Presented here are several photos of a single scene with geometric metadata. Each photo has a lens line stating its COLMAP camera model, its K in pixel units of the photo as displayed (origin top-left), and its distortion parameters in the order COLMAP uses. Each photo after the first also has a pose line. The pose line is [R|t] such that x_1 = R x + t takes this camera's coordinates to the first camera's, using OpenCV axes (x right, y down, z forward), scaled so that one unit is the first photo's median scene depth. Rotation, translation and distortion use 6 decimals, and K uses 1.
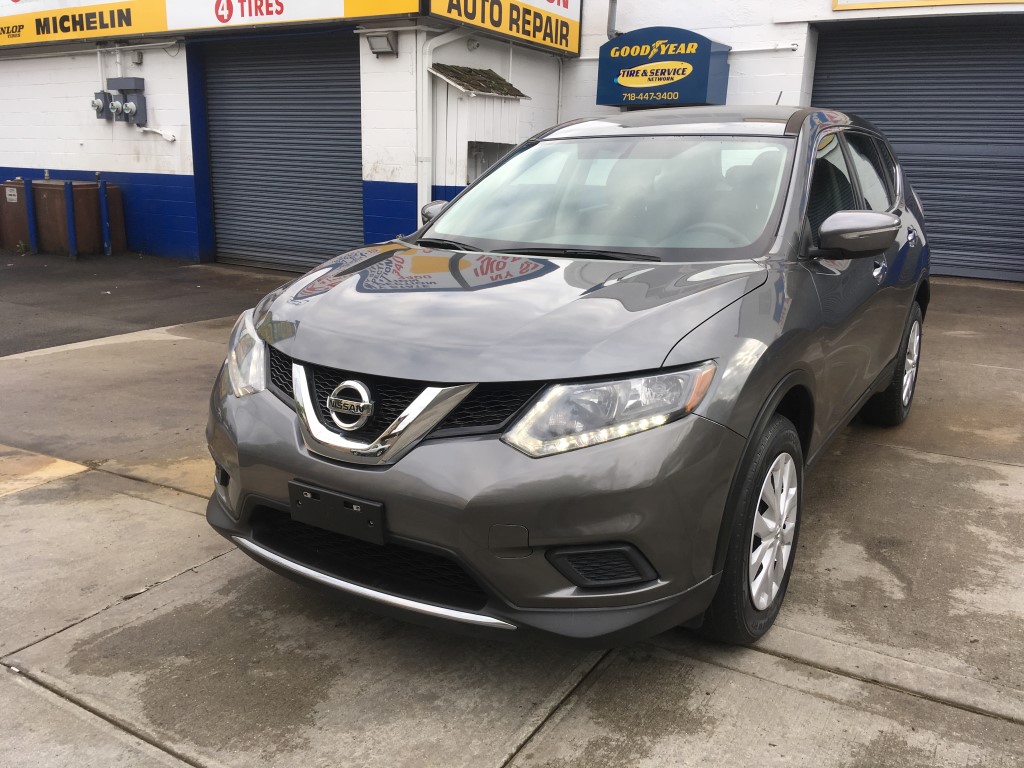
lens RADIAL K [[869.8, 0, 510.9], [0, 869.8, 384.1], [0, 0, 1]] dist [0.088140, -0.123940]
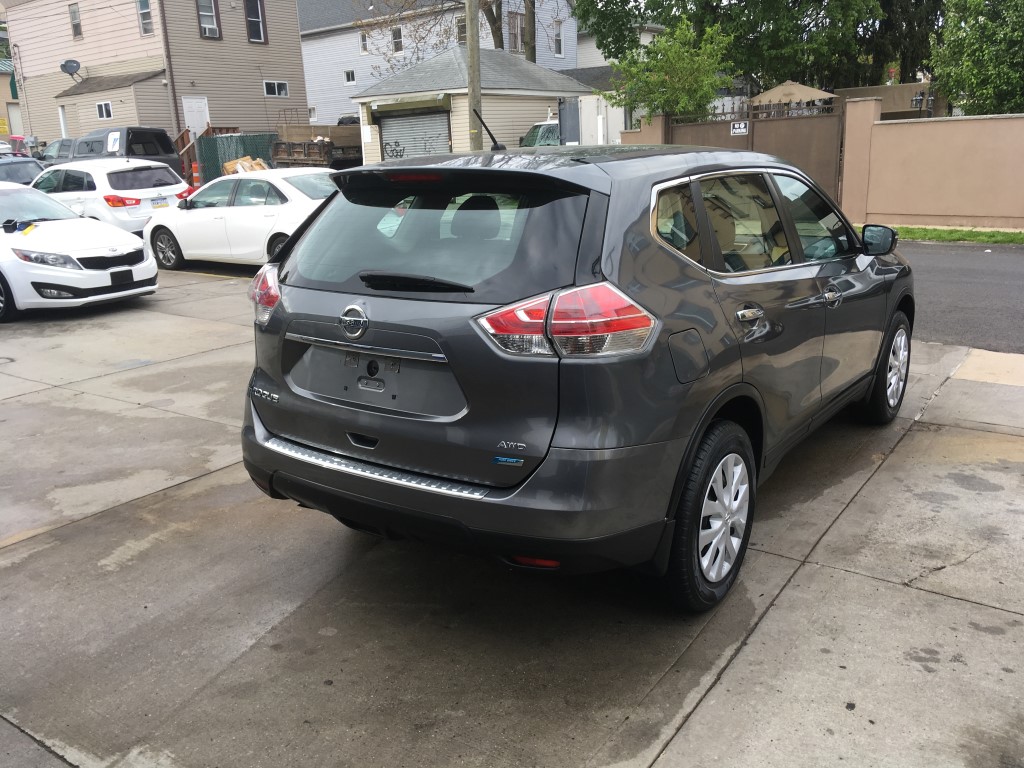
lens RADIAL K [[869.8, 0, 505.1], [0, 869.8, 378.5], [0, 0, 1]] dist [0.088140, -0.123940]
pose [[-0.997686, 0.011133, 0.067069, 0.318621], [0.041959, 0.877042, 0.478578, -0.600966], [-0.053494, 0.480285, -0.875480, 2.118296]]
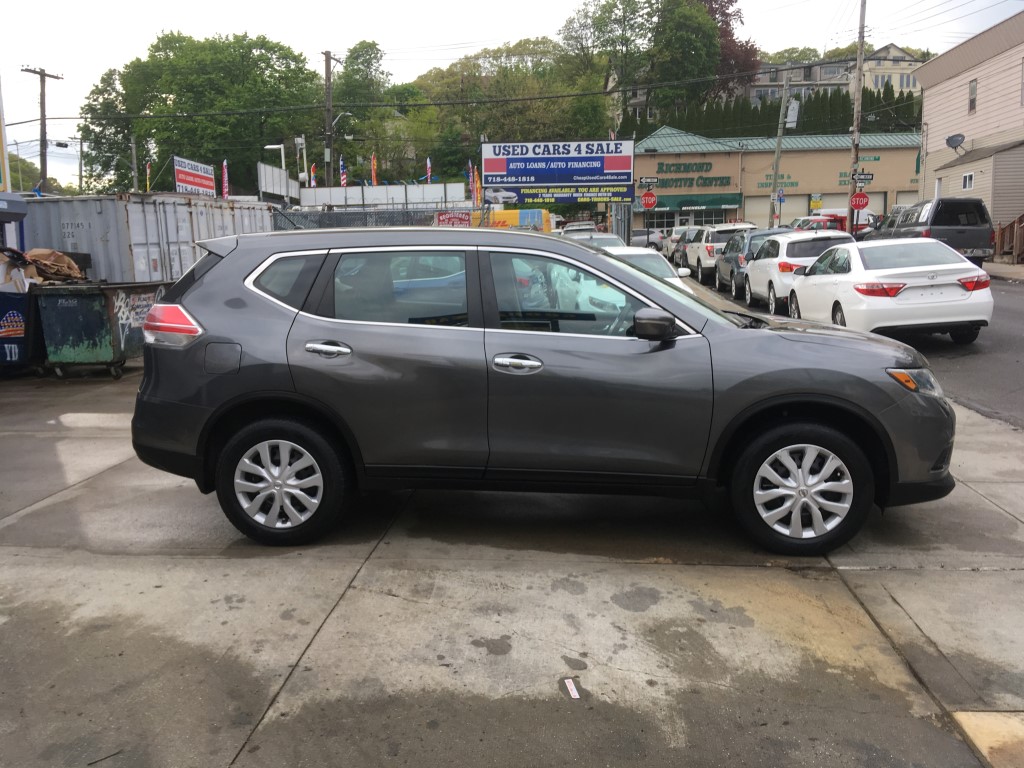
lens RADIAL K [[869.8, 0, 506.5], [0, 869.8, 384.6], [0, 0, 1]] dist [0.088140, -0.123940]
pose [[-0.453652, -0.135549, 0.880810, -0.969362], [0.233590, 0.935723, 0.264308, -0.450587], [-0.860021, 0.325652, -0.392830, 1.611147]]
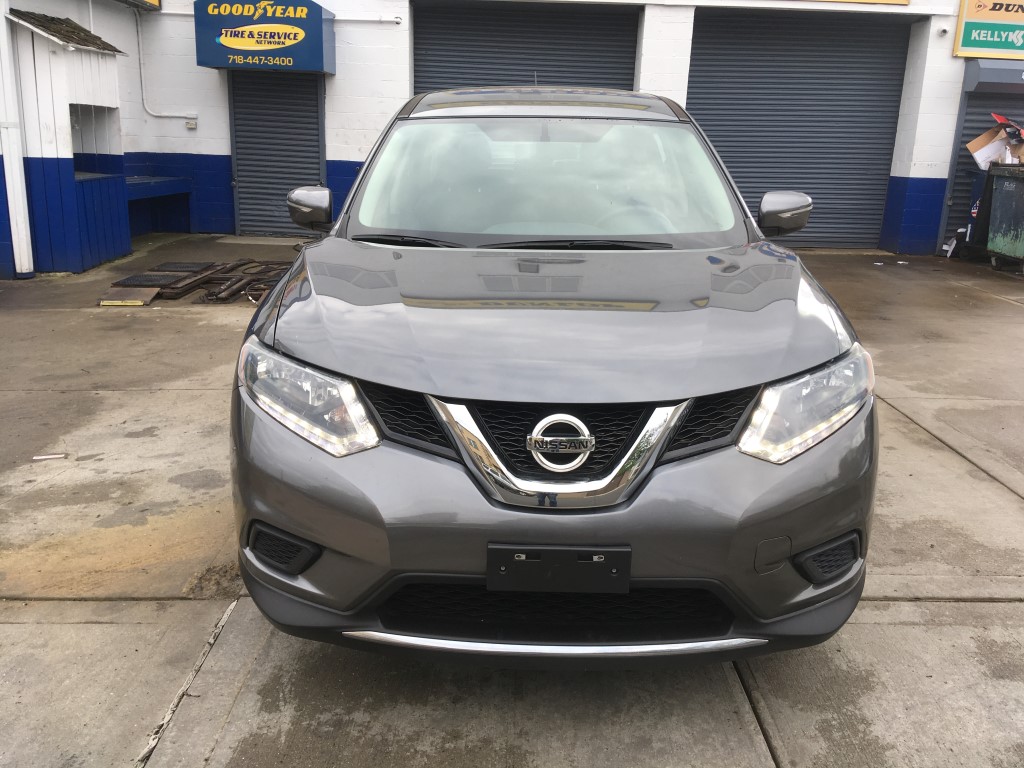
lens RADIAL K [[869.8, 0, 513.1], [0, 869.8, 378.3], [0, 0, 1]] dist [0.088140, -0.123940]
pose [[0.851668, -0.133508, 0.506792, -0.376587], [0.118041, 0.991027, 0.062705, -0.056411], [-0.510616, 0.006418, 0.859785, 0.168315]]
